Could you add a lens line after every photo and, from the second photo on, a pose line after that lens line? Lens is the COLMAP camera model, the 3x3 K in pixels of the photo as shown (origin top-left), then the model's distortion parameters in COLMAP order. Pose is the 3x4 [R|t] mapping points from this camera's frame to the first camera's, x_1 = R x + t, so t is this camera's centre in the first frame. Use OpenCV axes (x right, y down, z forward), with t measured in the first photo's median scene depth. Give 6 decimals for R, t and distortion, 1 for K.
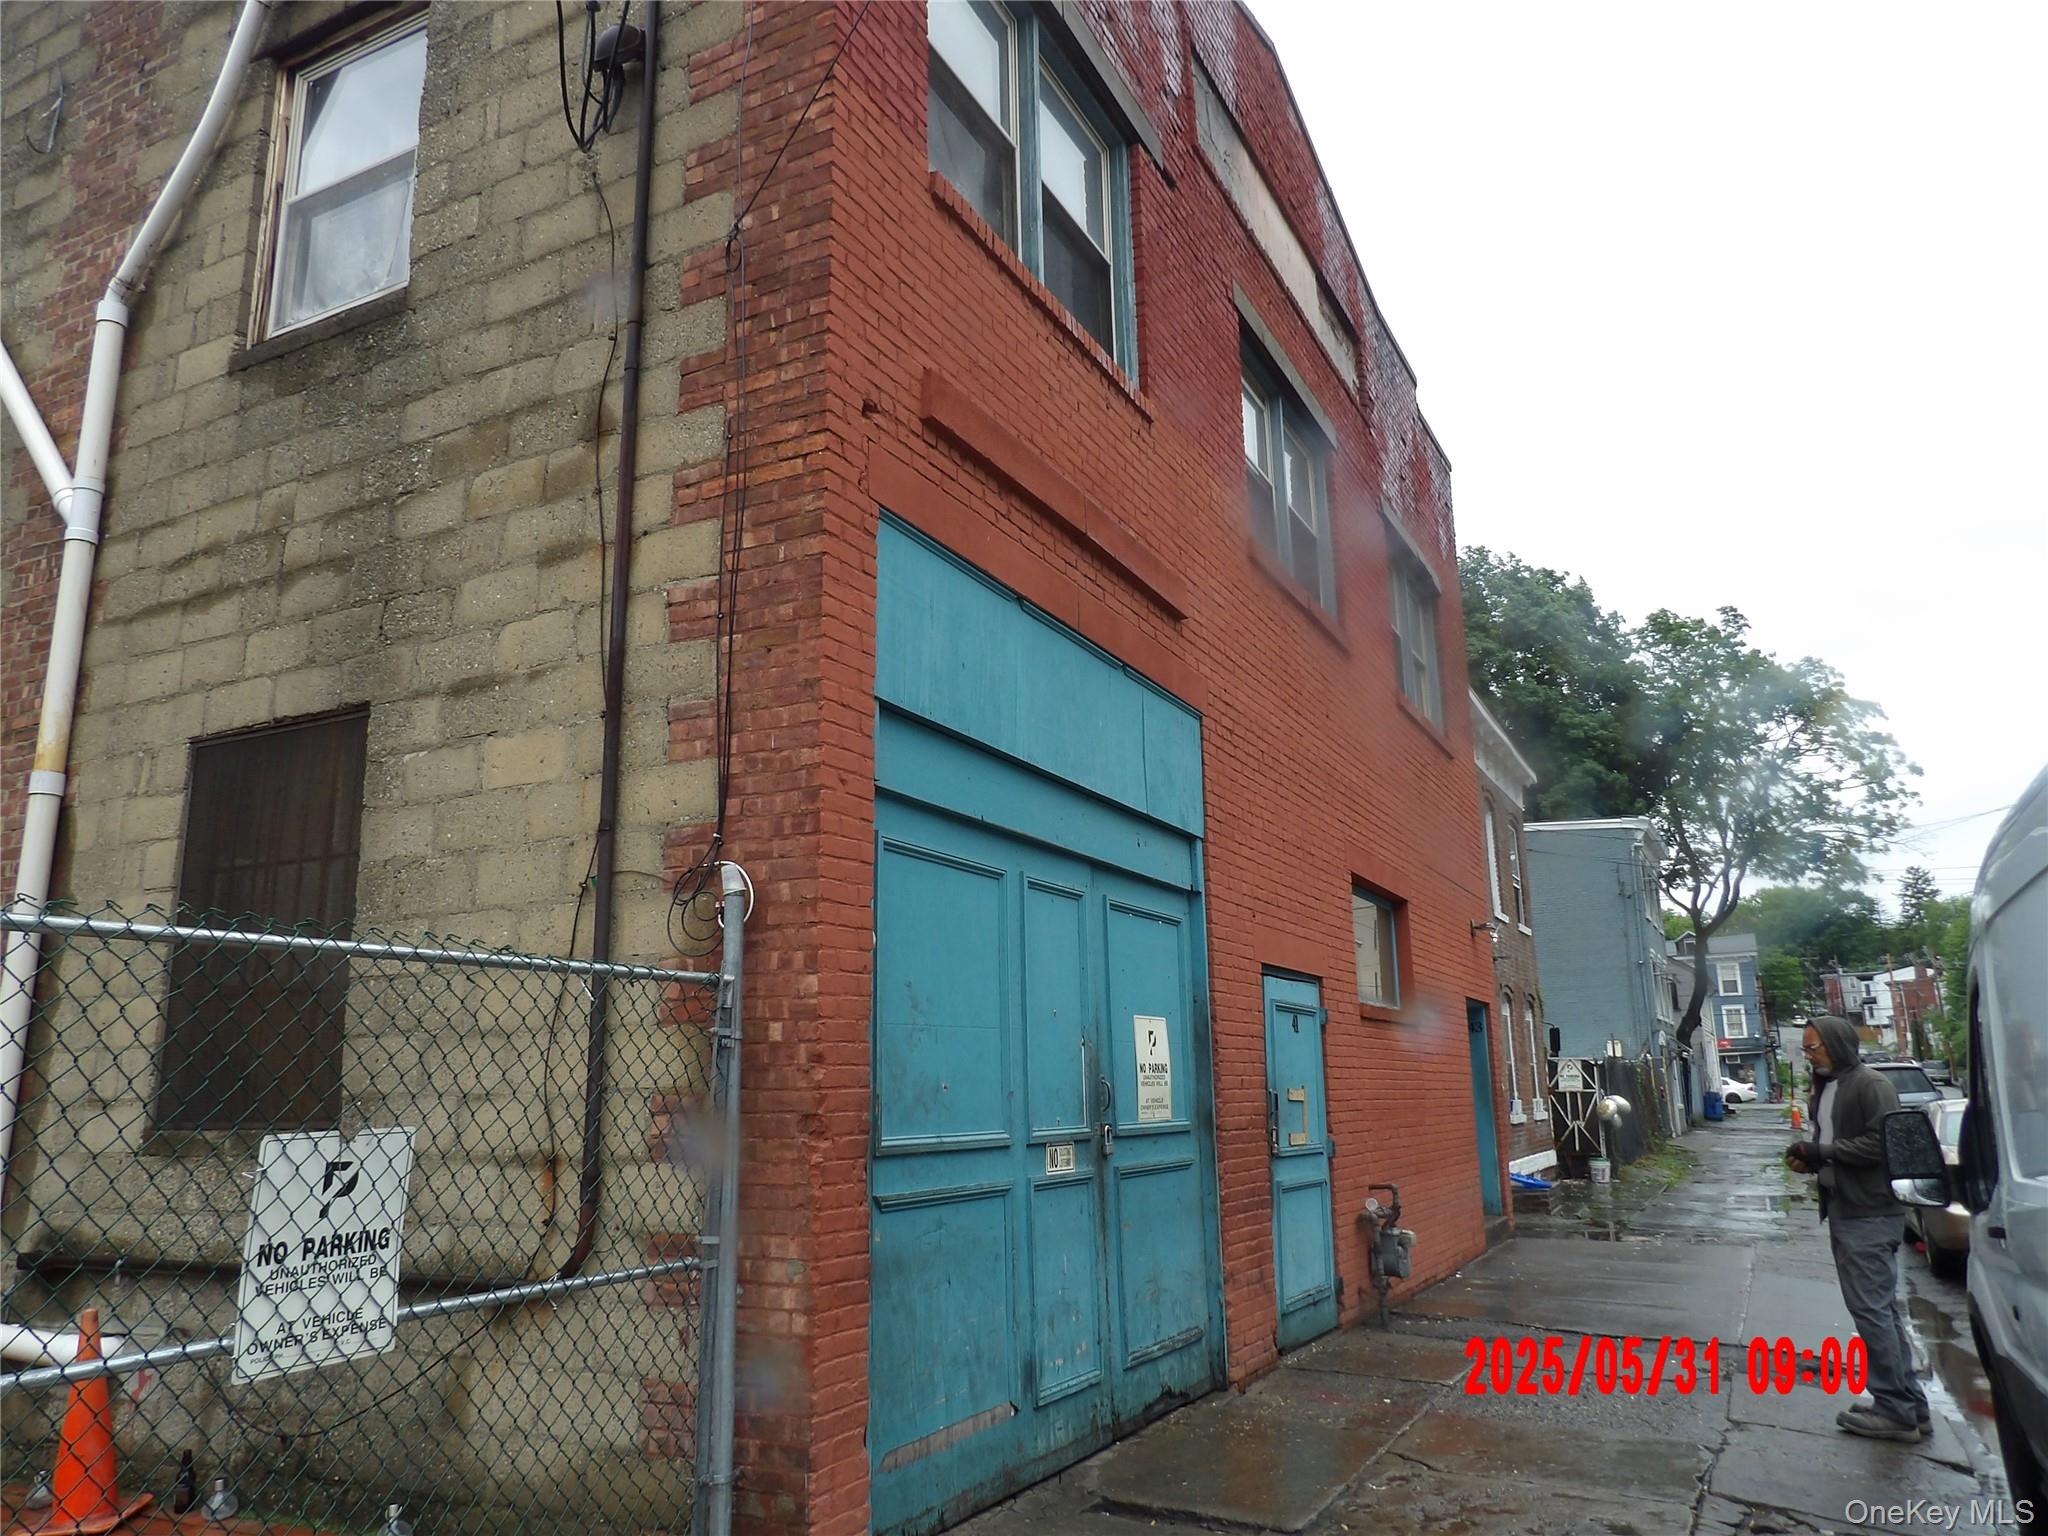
lens RADIAL K [[1464.1, 0, 1024.7], [0, 1464.1, 762.1], [0, 0, 1]] dist [-0.034571, 0.055078]
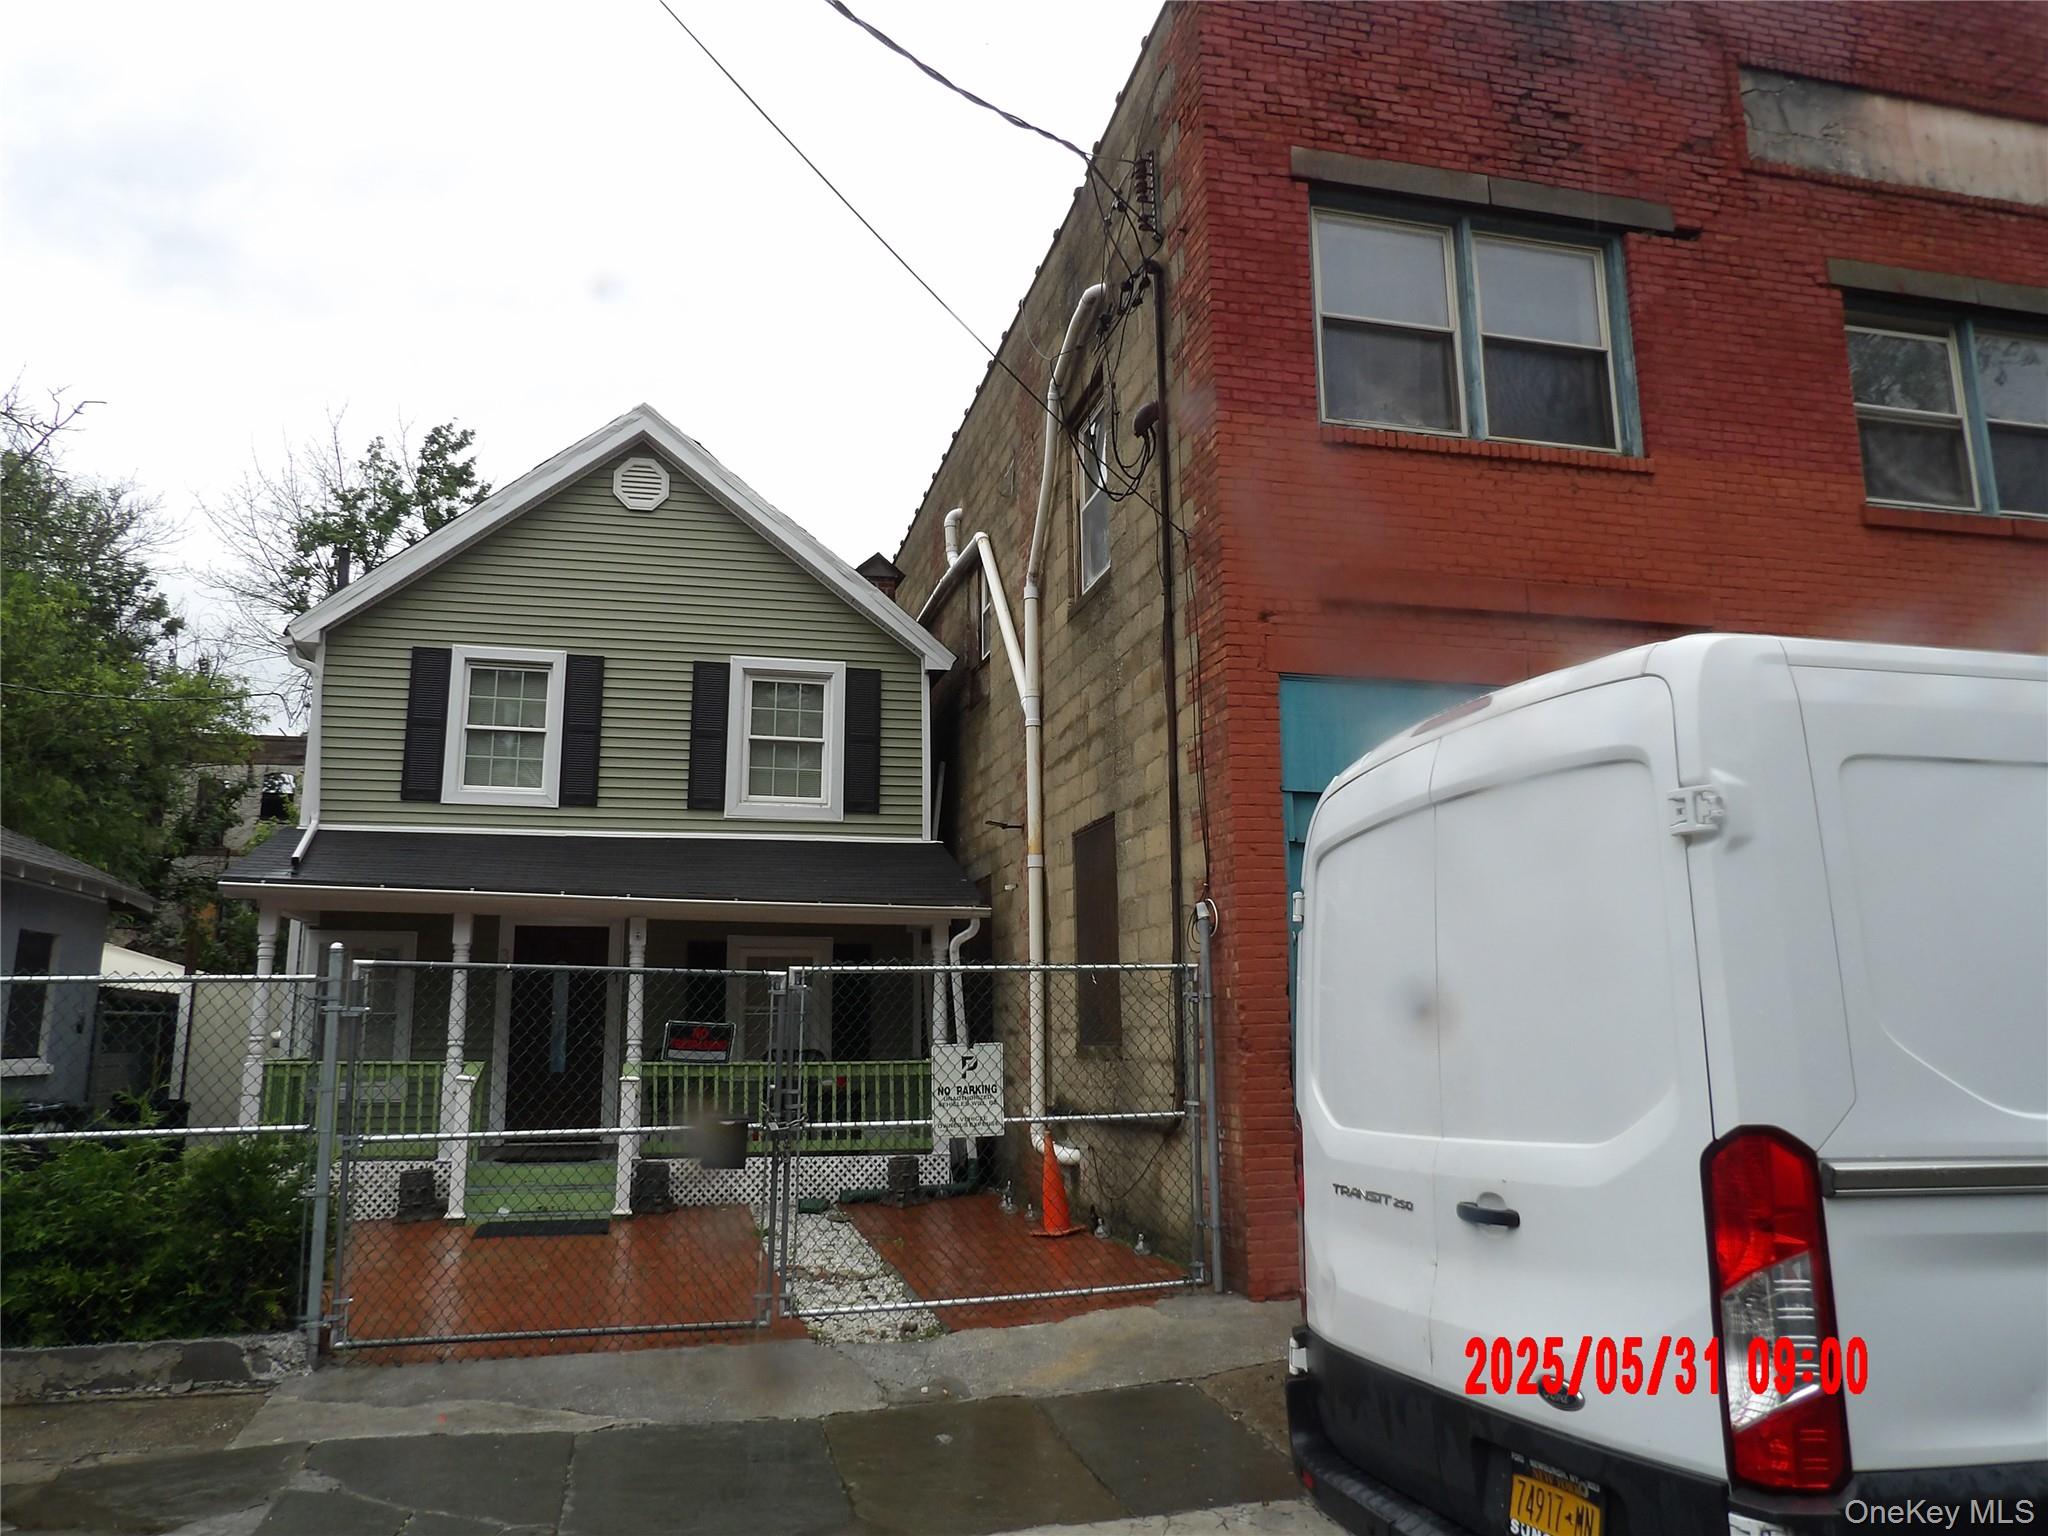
lens RADIAL K [[1464.1, 0, 1016.0], [0, 1464.1, 768.8], [0, 0, 1]] dist [-0.034571, 0.055078]
pose [[0.664884, -0.129442, -0.735645, 0.908046], [0.169177, 0.985373, -0.020480, -0.086426], [0.727536, -0.110838, 0.677057, -0.345905]]
